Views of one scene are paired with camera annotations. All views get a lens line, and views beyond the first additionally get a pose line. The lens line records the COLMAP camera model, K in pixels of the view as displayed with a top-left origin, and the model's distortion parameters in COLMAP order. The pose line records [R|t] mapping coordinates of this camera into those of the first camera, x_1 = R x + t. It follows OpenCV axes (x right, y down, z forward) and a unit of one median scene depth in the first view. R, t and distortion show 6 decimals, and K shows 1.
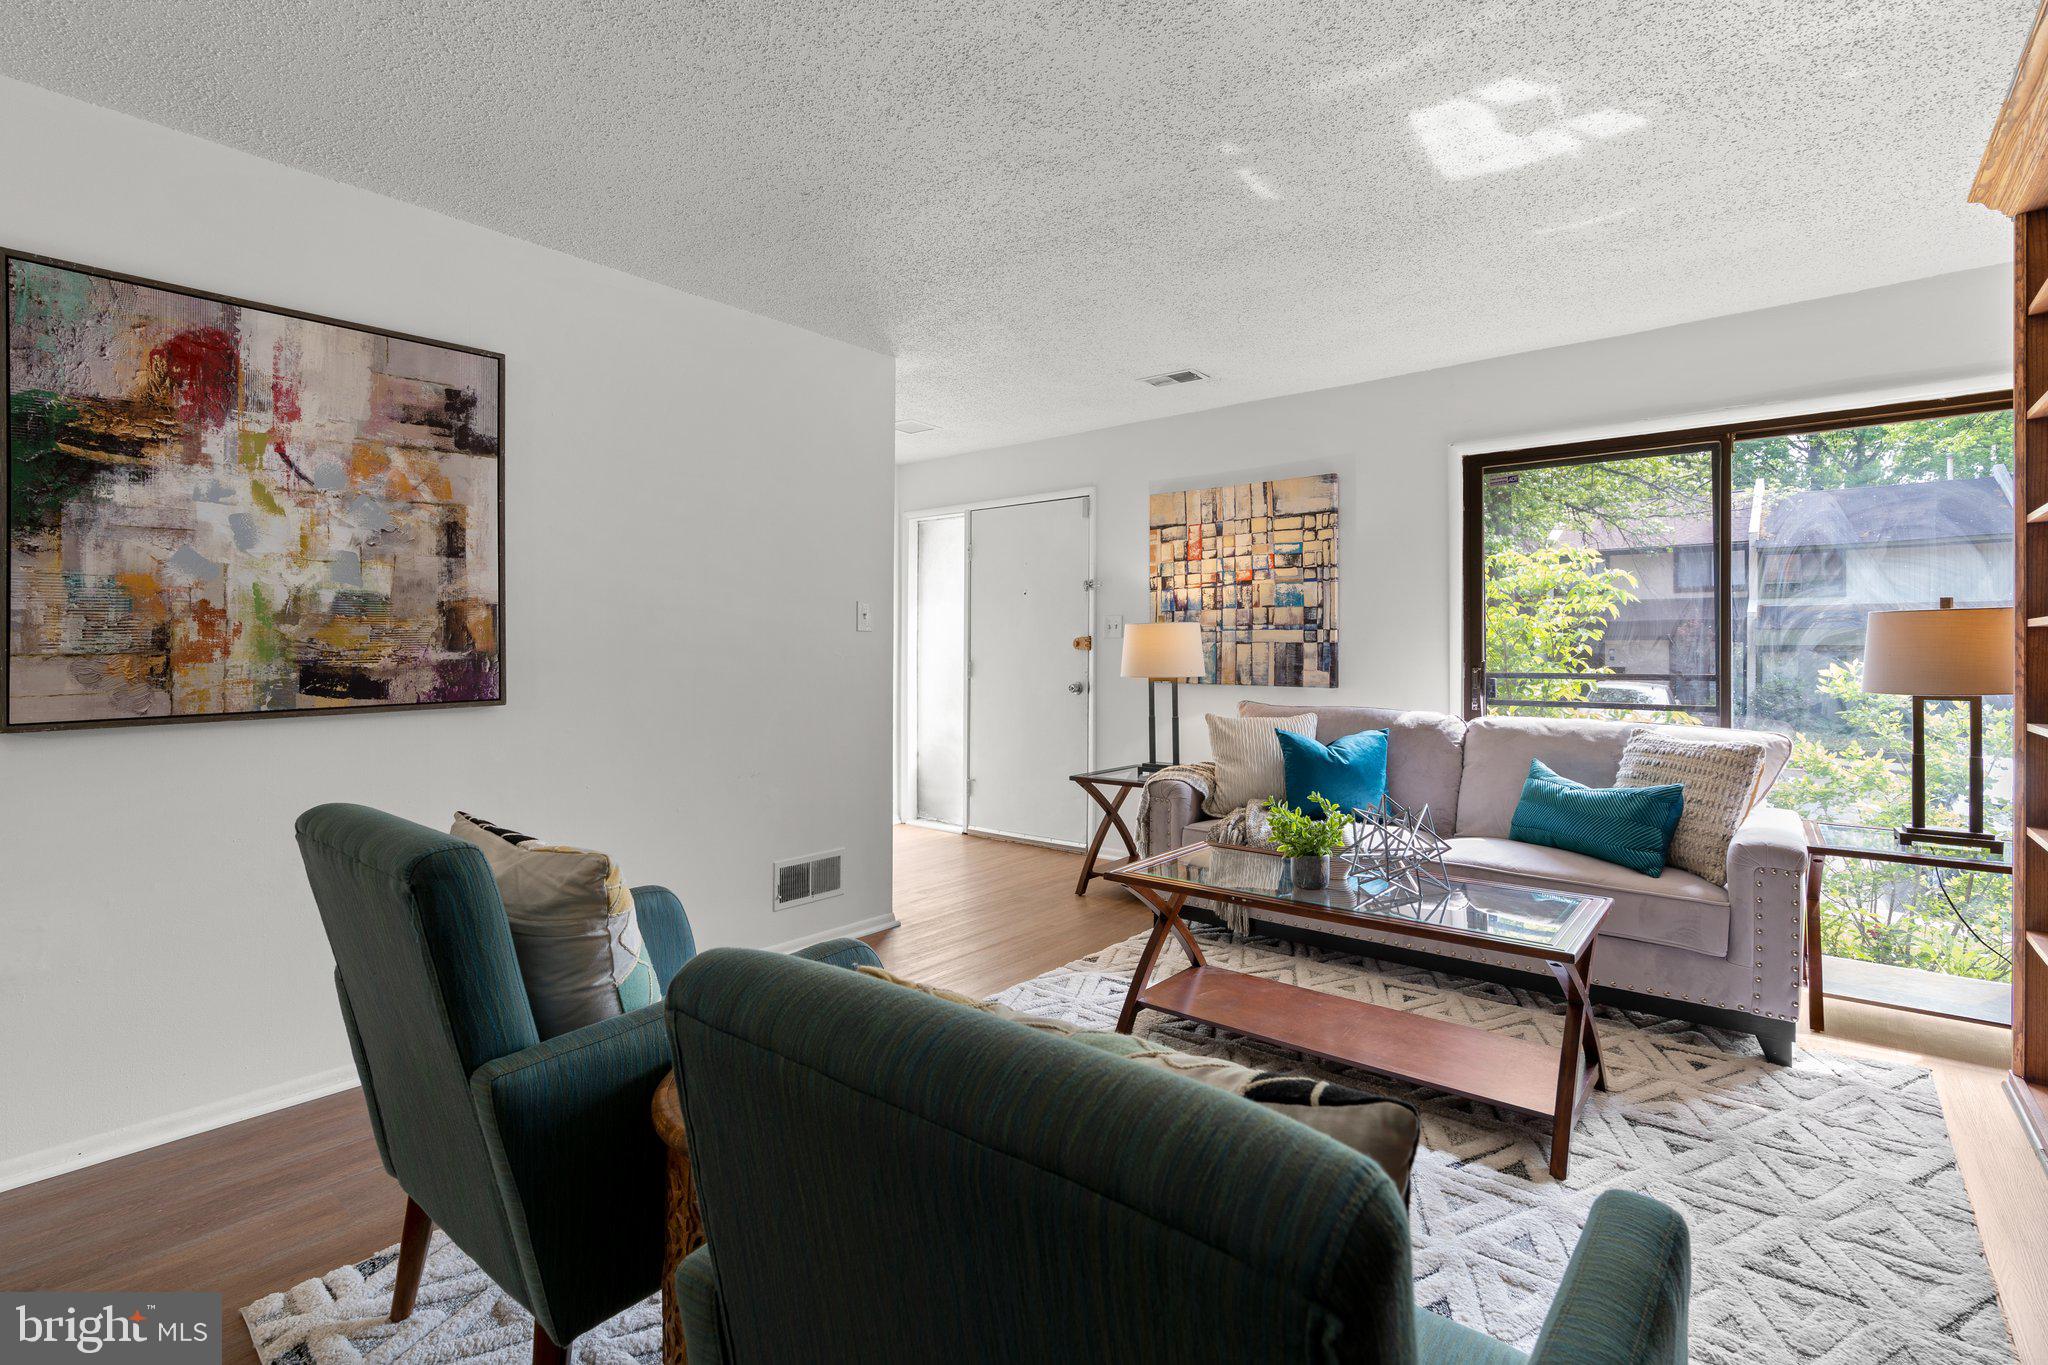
lens RADIAL K [[954.5, 0, 1015.9], [0, 954.5, 639.8], [0, 0, 1]] dist [-0.009558, -0.000281]
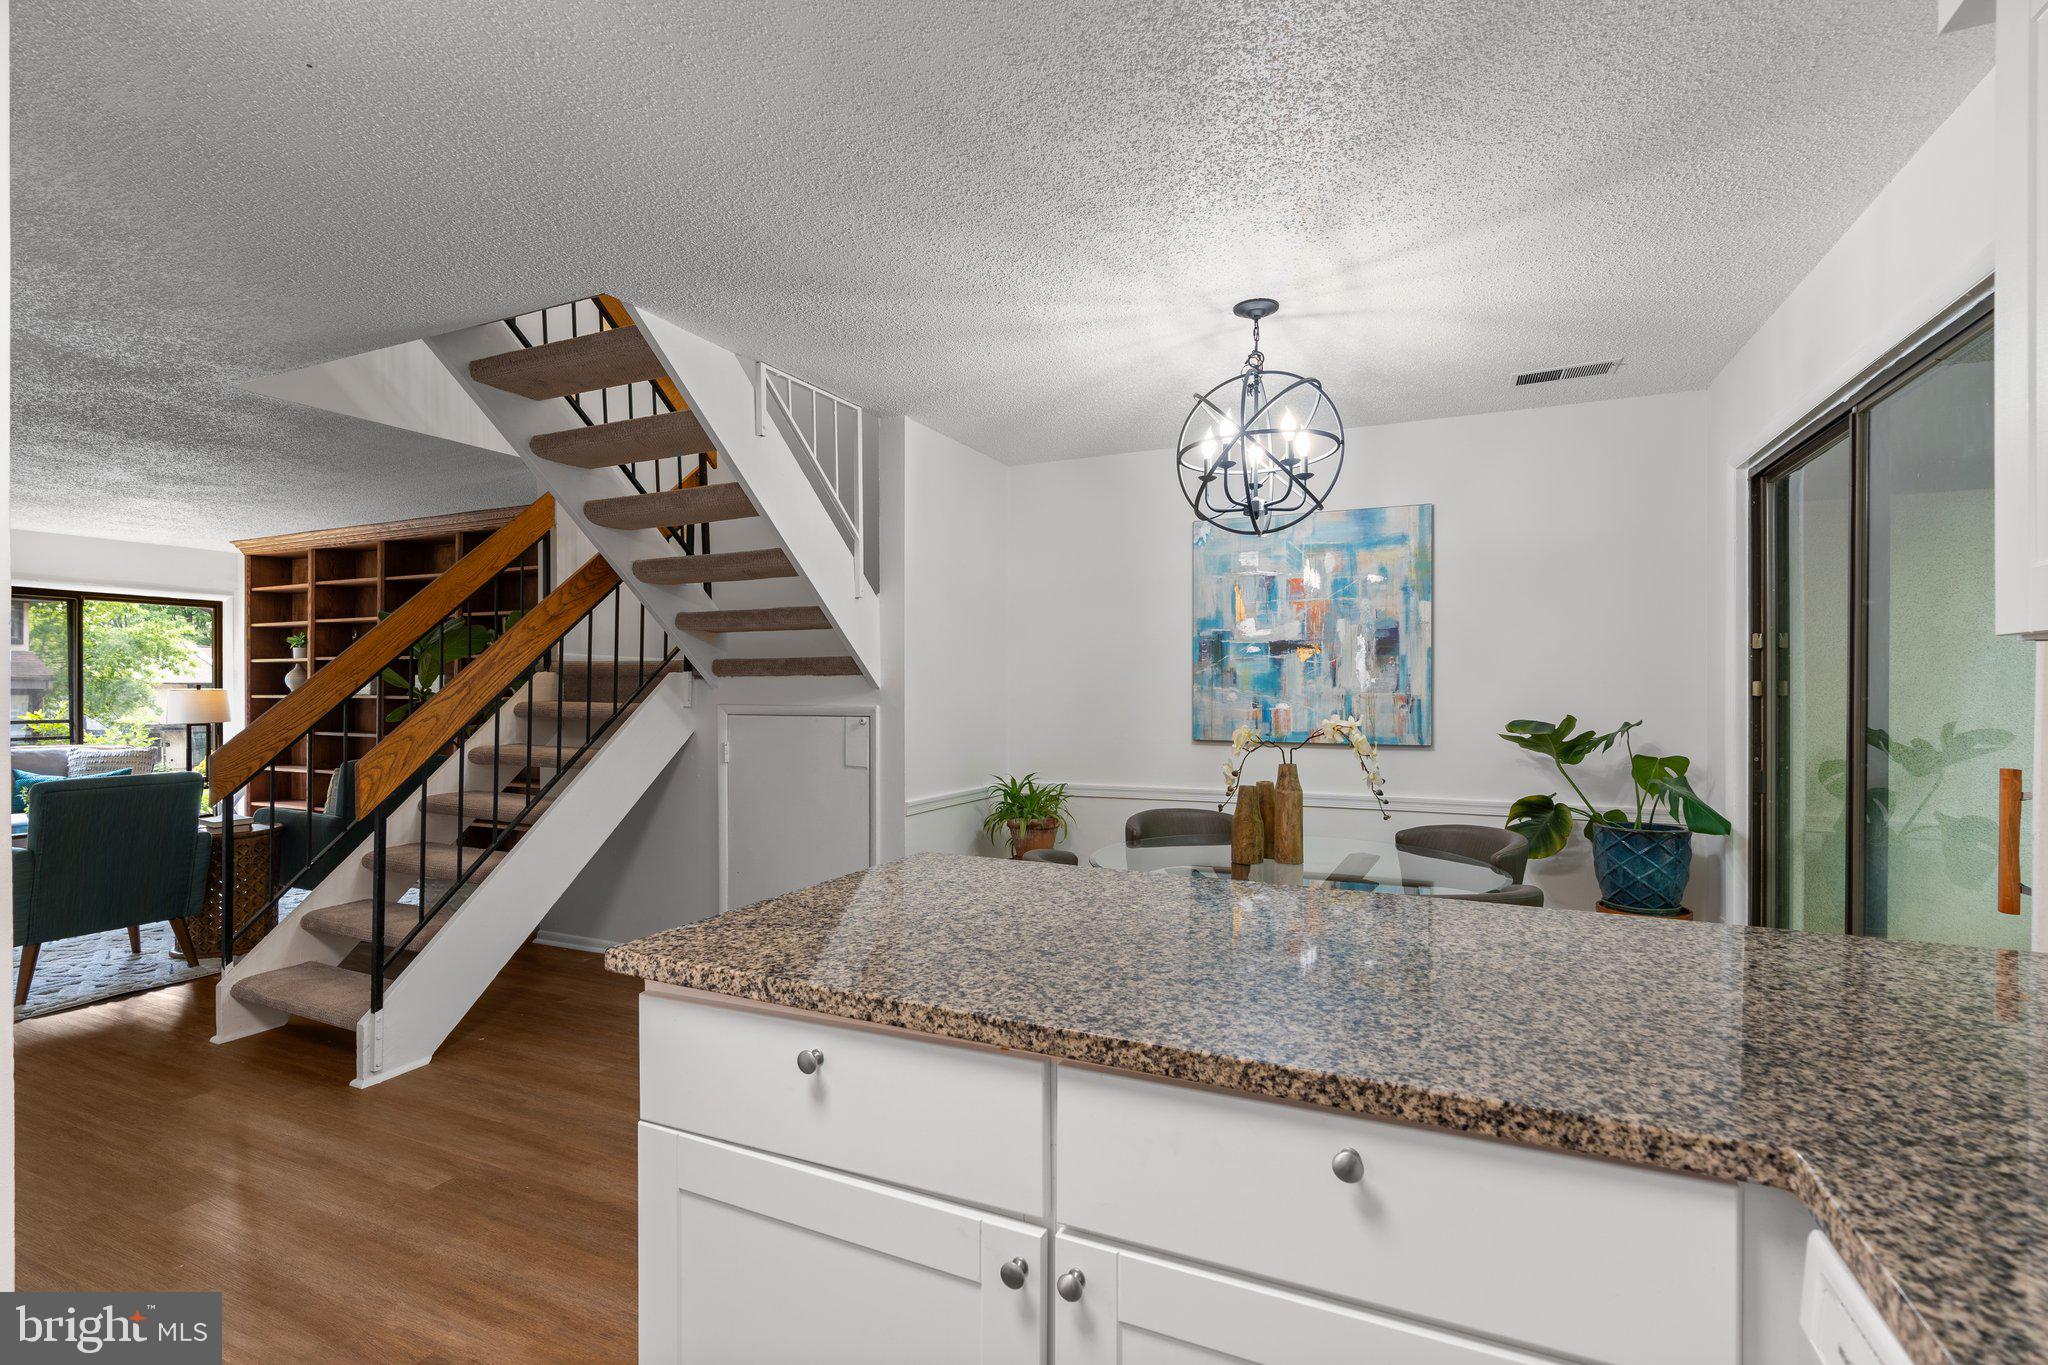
lens RADIAL K [[929.3, 0, 997.6], [0, 929.3, 695.3], [0, 0, 1]] dist [-0.001089, 0.000662]
pose [[-0.256817, -0.007604, 0.966430, -1.561359], [-0.008182, 0.999950, 0.005693, -0.038341], [-0.966426, -0.006445, -0.256866, -0.324799]]
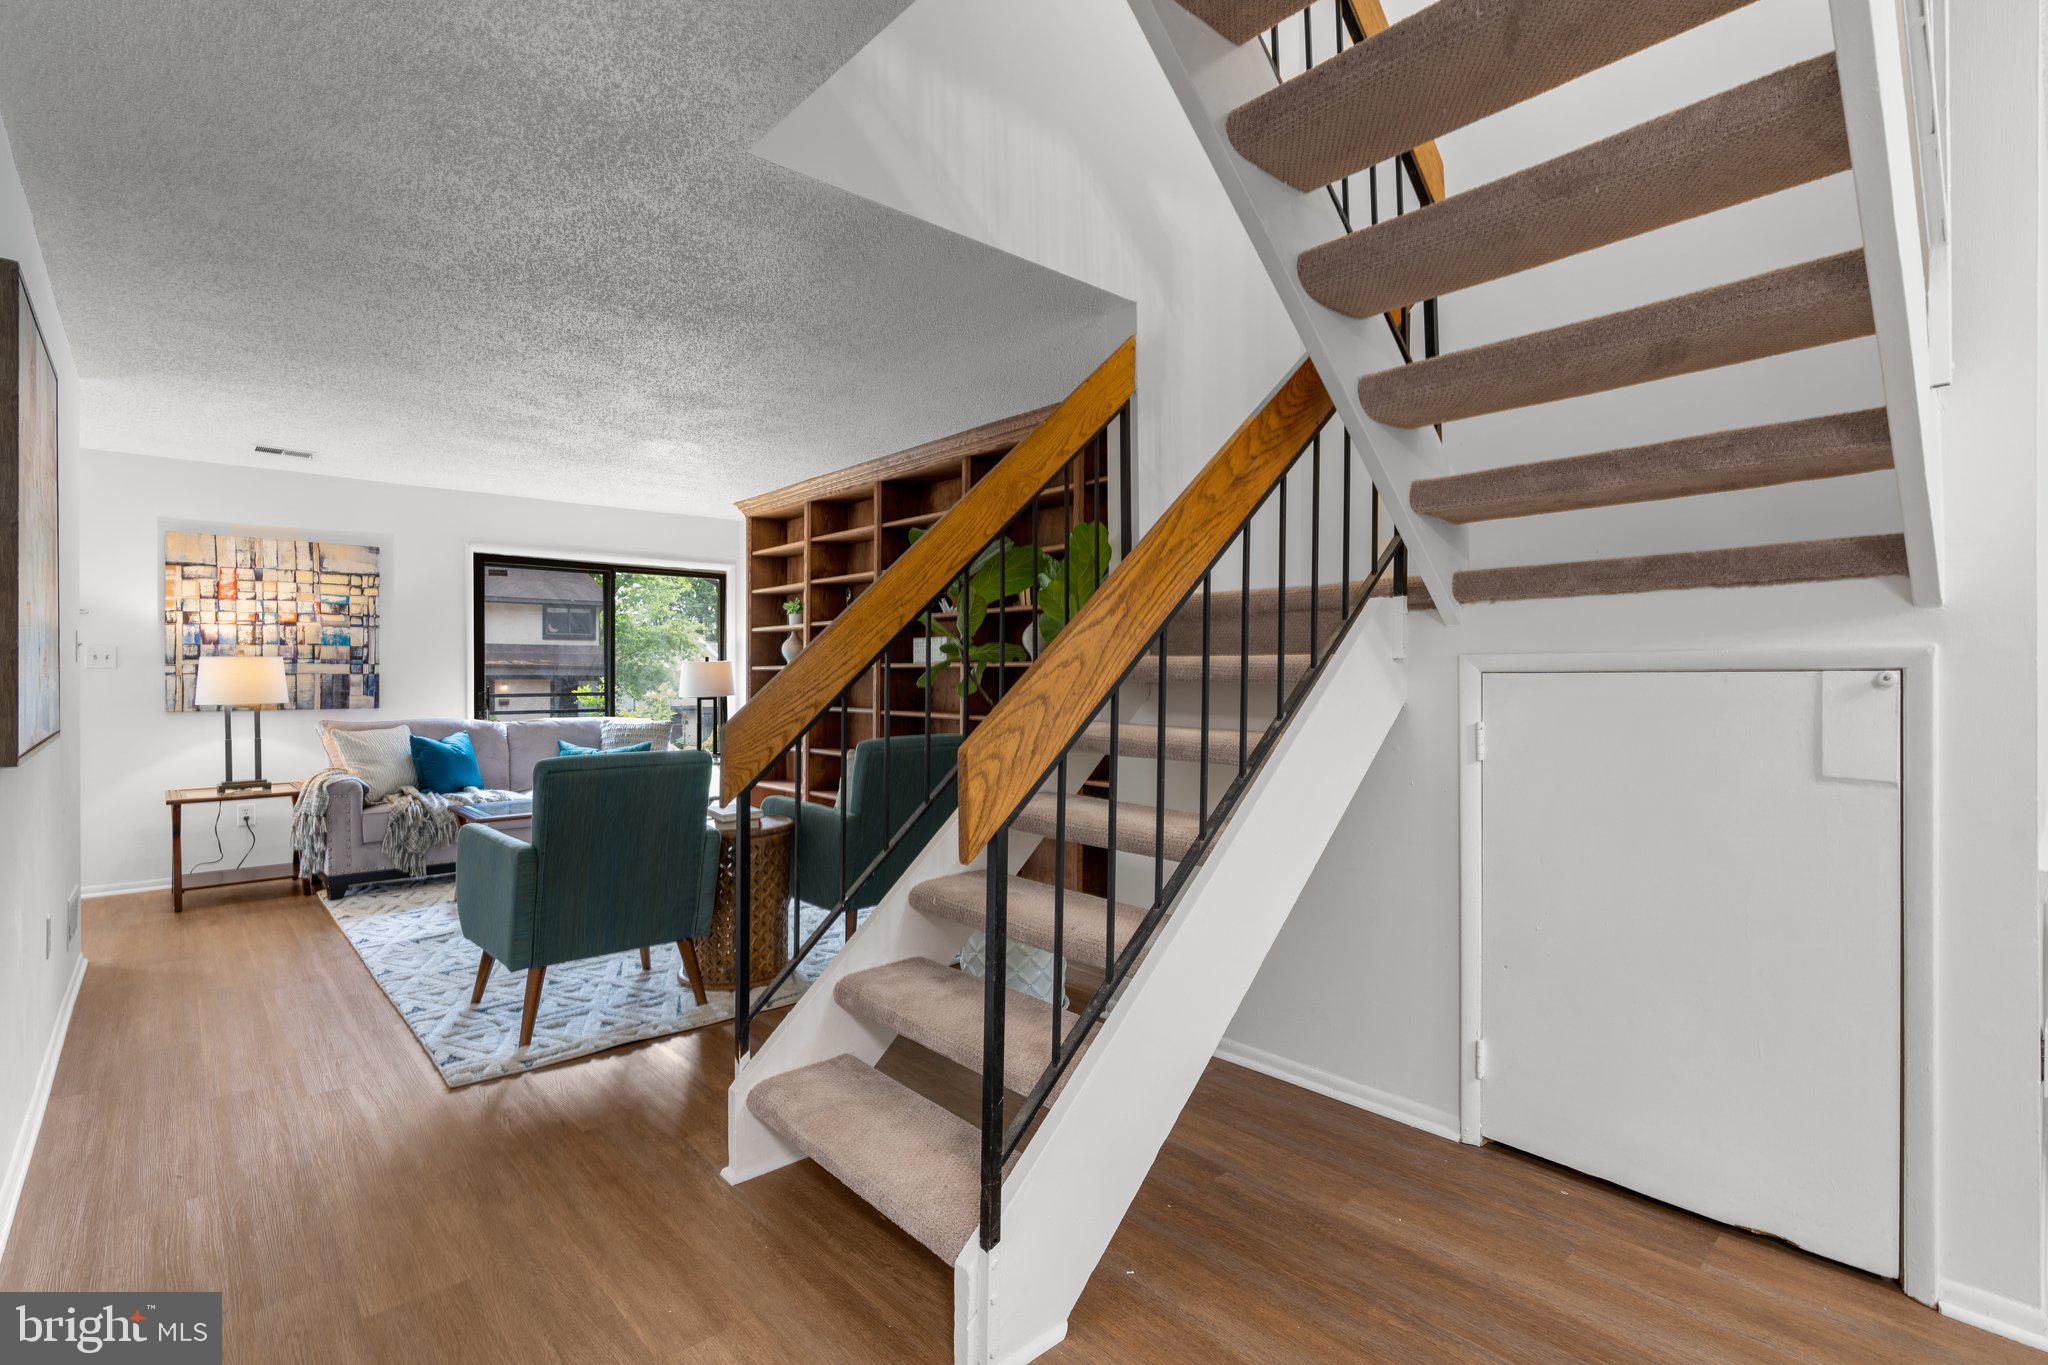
lens RADIAL K [[951.3, 0, 1000.3], [0, 951.3, 683.0], [0, 0, 1]] dist [0.001733, 0.000882]
pose [[0.151105, -0.007114, 0.988492, -1.044633], [-0.006228, 0.999947, 0.008149, -0.001496], [-0.988498, -0.007388, 0.151052, -0.074677]]
